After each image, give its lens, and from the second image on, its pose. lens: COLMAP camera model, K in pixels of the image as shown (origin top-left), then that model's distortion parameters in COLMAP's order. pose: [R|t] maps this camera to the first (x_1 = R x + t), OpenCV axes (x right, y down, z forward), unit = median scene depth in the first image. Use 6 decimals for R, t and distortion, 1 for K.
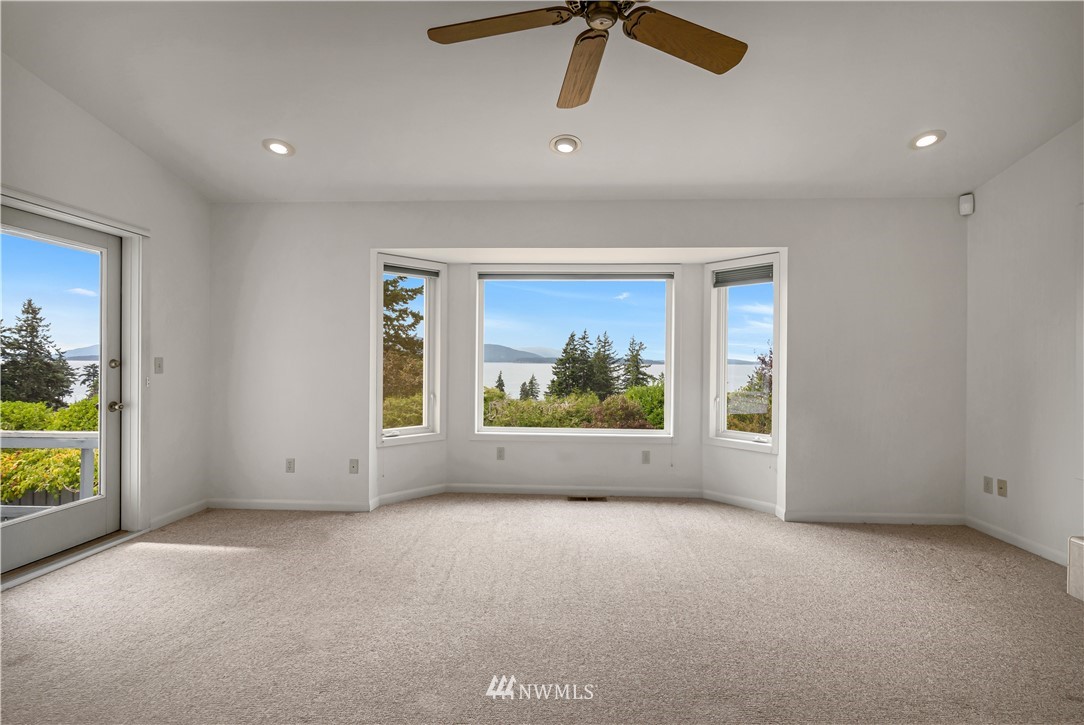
lens RADIAL K [[492.1, 0, 542.0], [0, 492.1, 362.5], [0, 0, 1]] dist [0.001221, 0.000176]
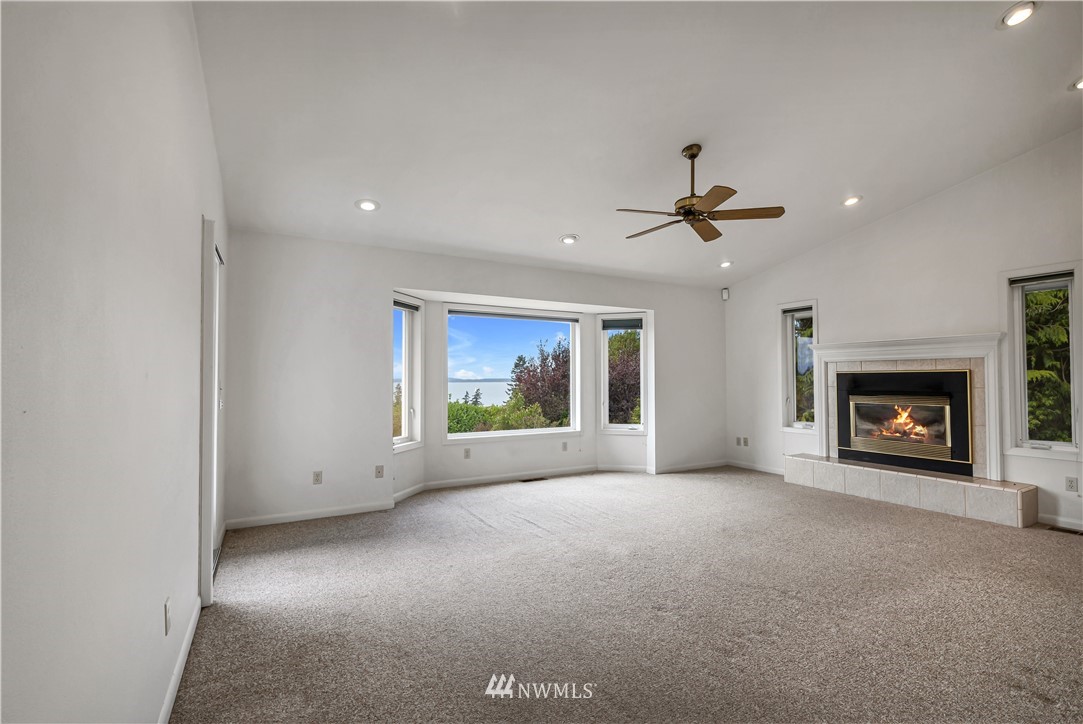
lens RADIAL K [[491.7, 0, 541.5], [0, 491.7, 362.0], [0, 0, 1]] dist [0.001221, 0.000176]
pose [[0.851099, 0.006288, 0.524968, -0.587885], [0.013369, 0.999344, -0.033643, -0.004665], [-0.524835, 0.035652, 0.850457, -0.183111]]
